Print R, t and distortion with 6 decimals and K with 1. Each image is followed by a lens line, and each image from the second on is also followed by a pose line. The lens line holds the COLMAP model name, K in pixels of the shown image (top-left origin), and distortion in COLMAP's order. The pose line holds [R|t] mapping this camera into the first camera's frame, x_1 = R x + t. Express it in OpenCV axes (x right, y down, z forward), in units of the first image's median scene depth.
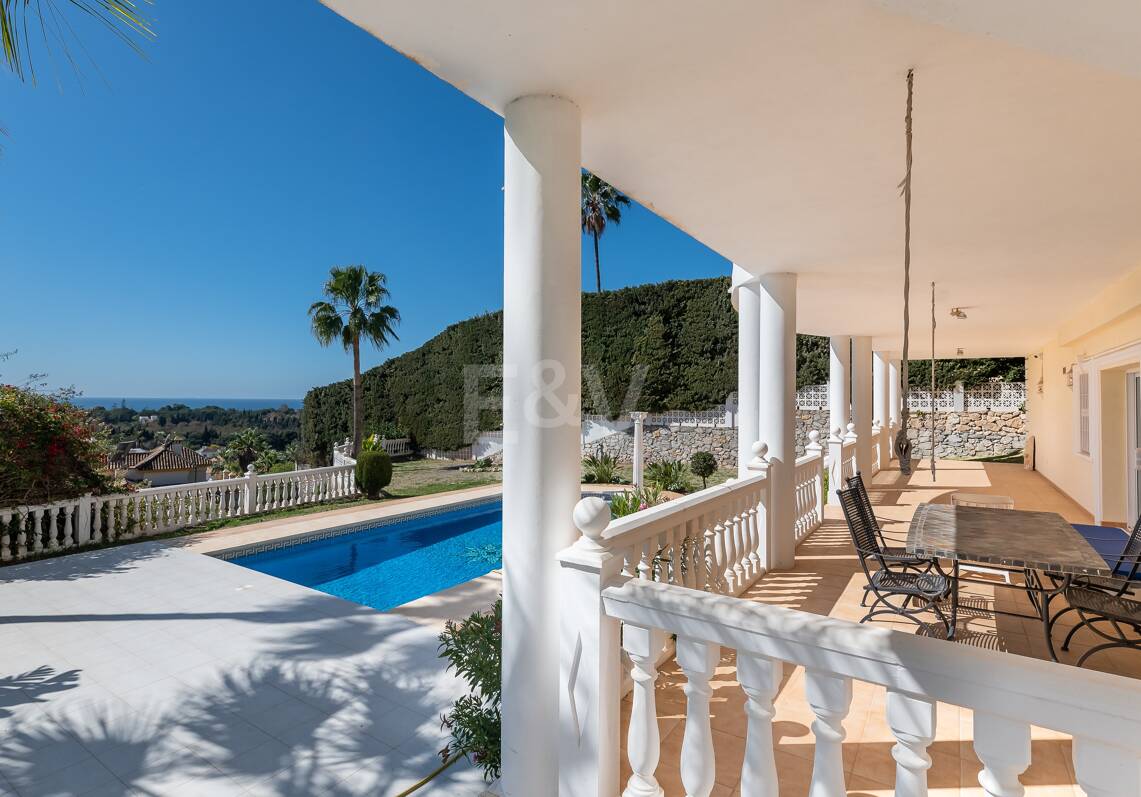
lens RADIAL K [[588.2, 0, 573.8], [0, 588.2, 386.4], [0, 0, 1]] dist [-0.005294, -0.001271]
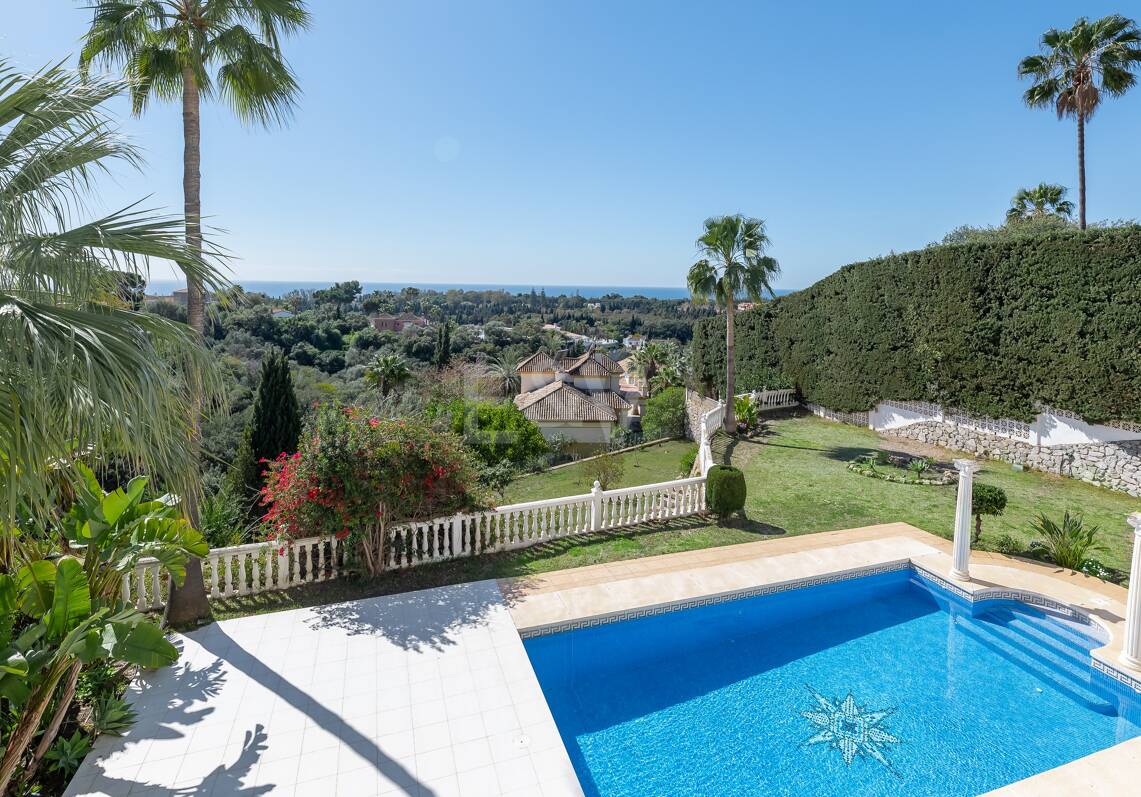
lens RADIAL K [[588.2, 0, 562.4], [0, 588.2, 314.1], [0, 0, 1]] dist [-0.005294, -0.001271]
pose [[0.775970, 0.033352, -0.629888, 0.010819], [0.006692, 0.998110, 0.061093, -0.118417], [0.630735, -0.051622, 0.774280, 0.119531]]
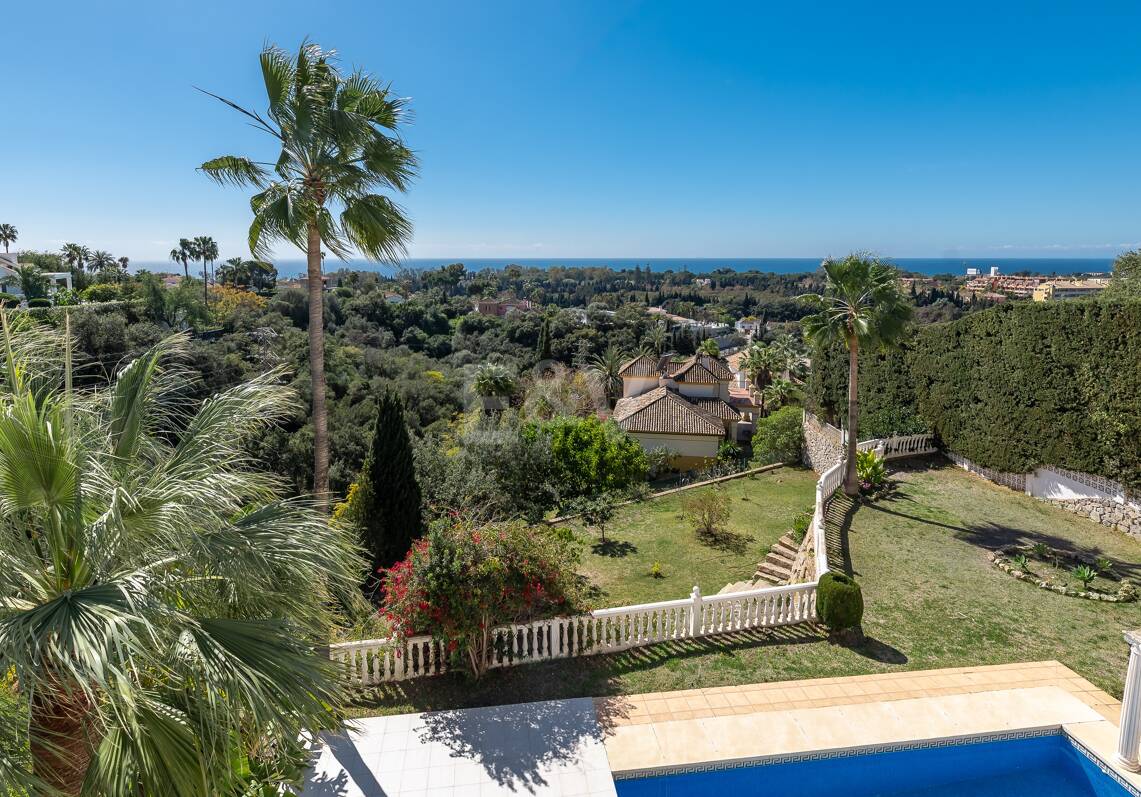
lens RADIAL K [[605.9, 0, 538.8], [0, 605.9, 321.1], [0, 0, 1]] dist [-0.003518, 0.000010]
pose [[0.627123, 0.069947, -0.775774, 0.016527], [0.024300, 0.993718, 0.109242, -0.236331], [0.778541, -0.087359, 0.621483, 0.123263]]
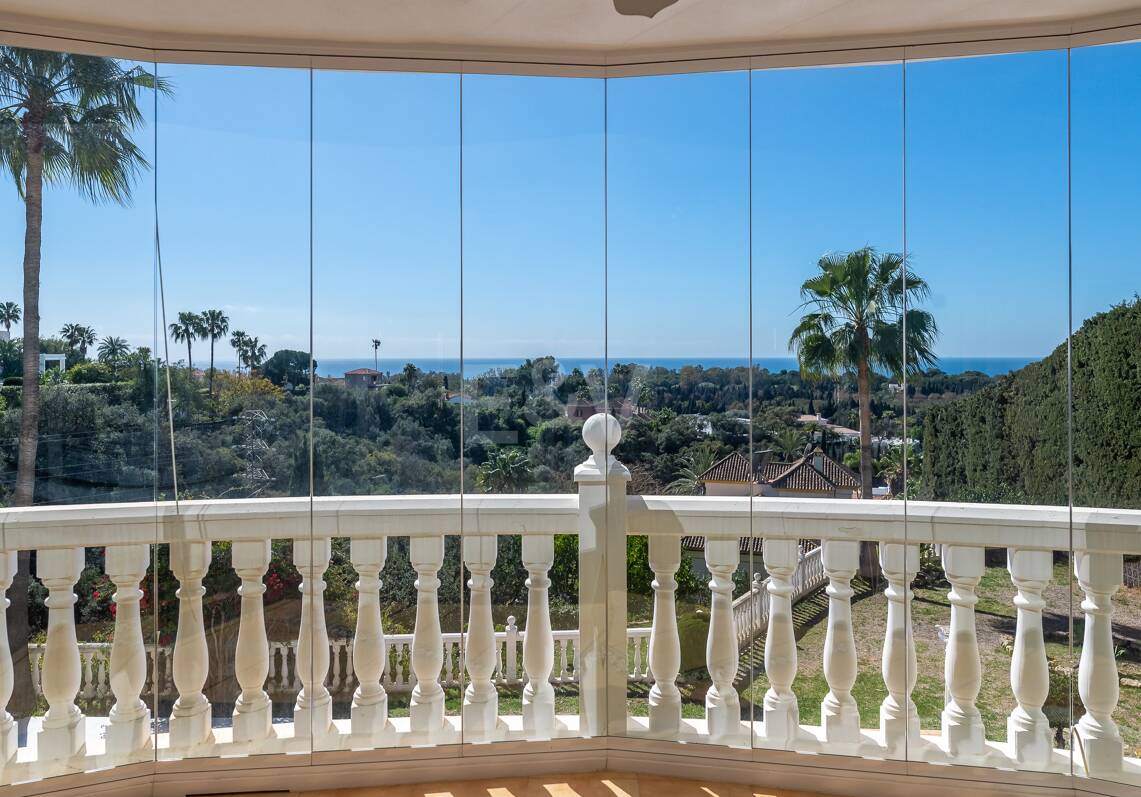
lens RADIAL K [[804.4, 0, 550.2], [0, 804.4, 331.5], [0, 0, 1]] dist [-0.006635, -0.004143]
pose [[0.504726, -0.039026, -0.862397, 0.214413], [0.026510, 0.999207, -0.029701, -0.113022], [0.862873, -0.007871, 0.505360, 0.303305]]
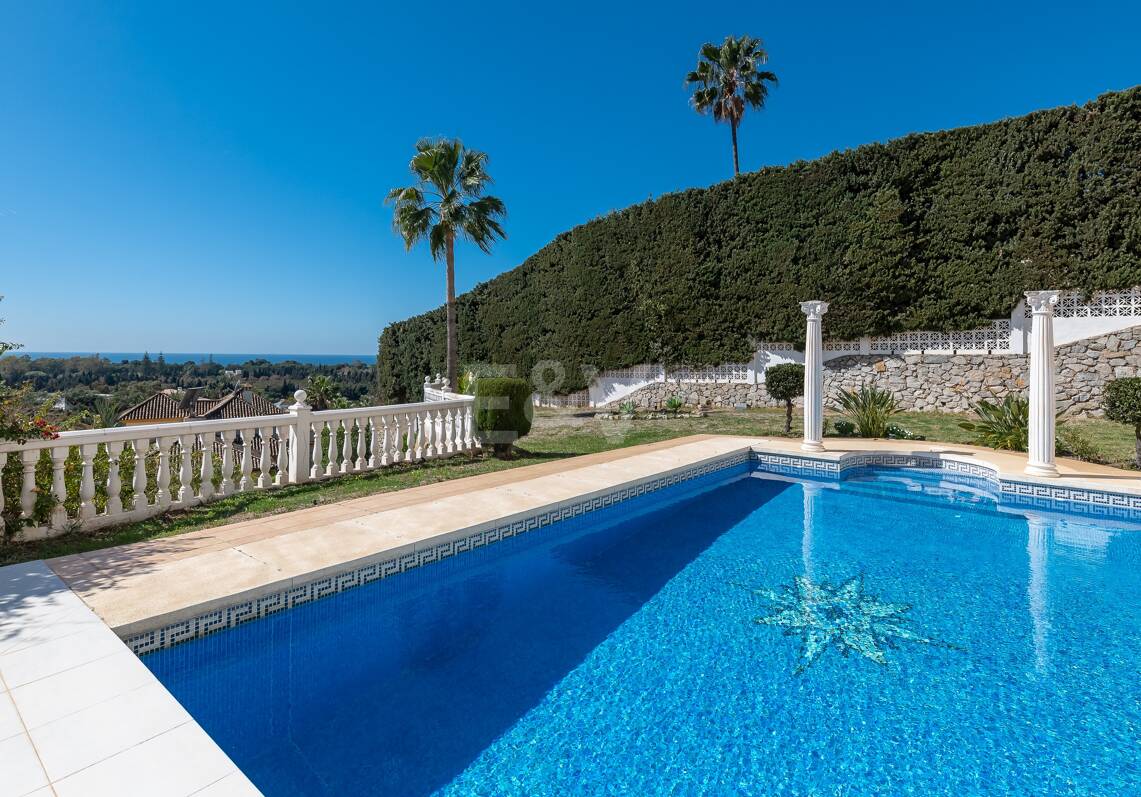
lens RADIAL K [[605.9, 0, 569.9], [0, 605.9, 341.6], [0, 0, 1]] dist [-0.003518, 0.000010]
pose [[0.992714, -0.004858, -0.120399, -0.134640], [0.005078, 0.999986, 0.001520, 0.049949], [0.120390, -0.002121, 0.992724, 0.271322]]
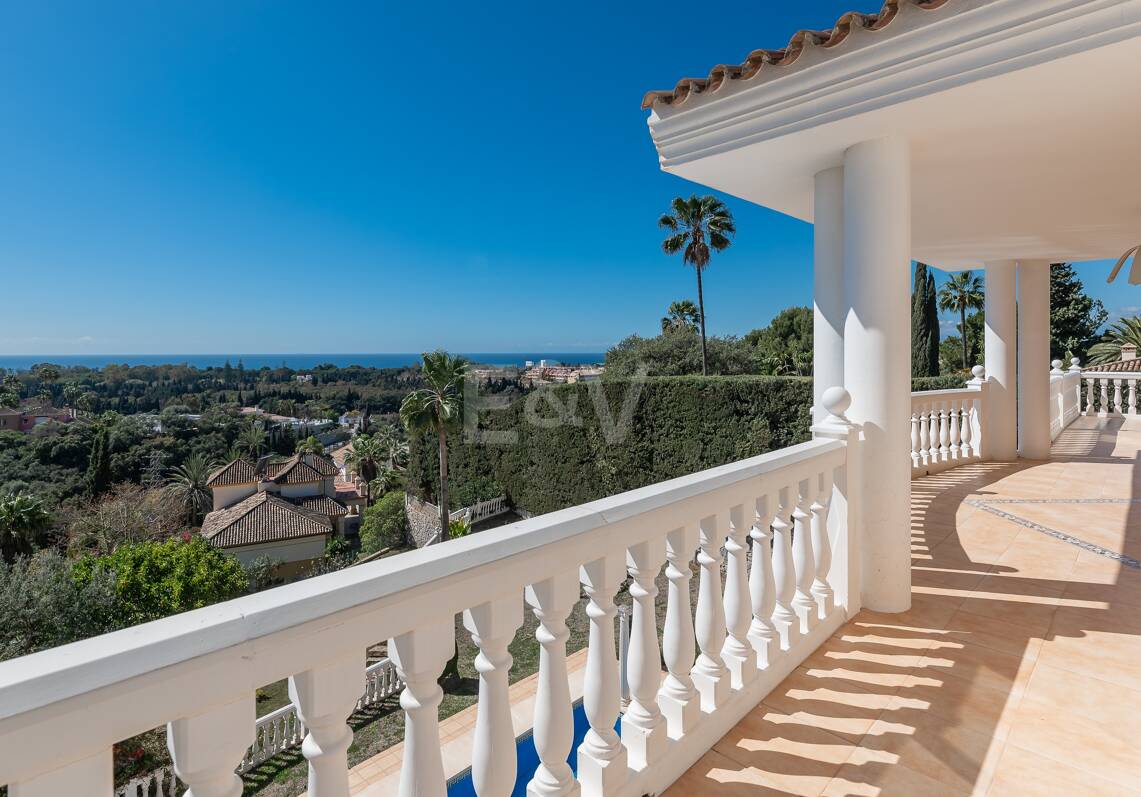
lens RADIAL K [[588.2, 0, 567.4], [0, 588.2, 348.1], [0, 0, 1]] dist [-0.005294, -0.001271]
pose [[0.978498, -0.015636, -0.205664, 0.039480], [0.018339, 0.999769, 0.011243, -0.237023], [0.205441, -0.014773, 0.978558, 0.092068]]
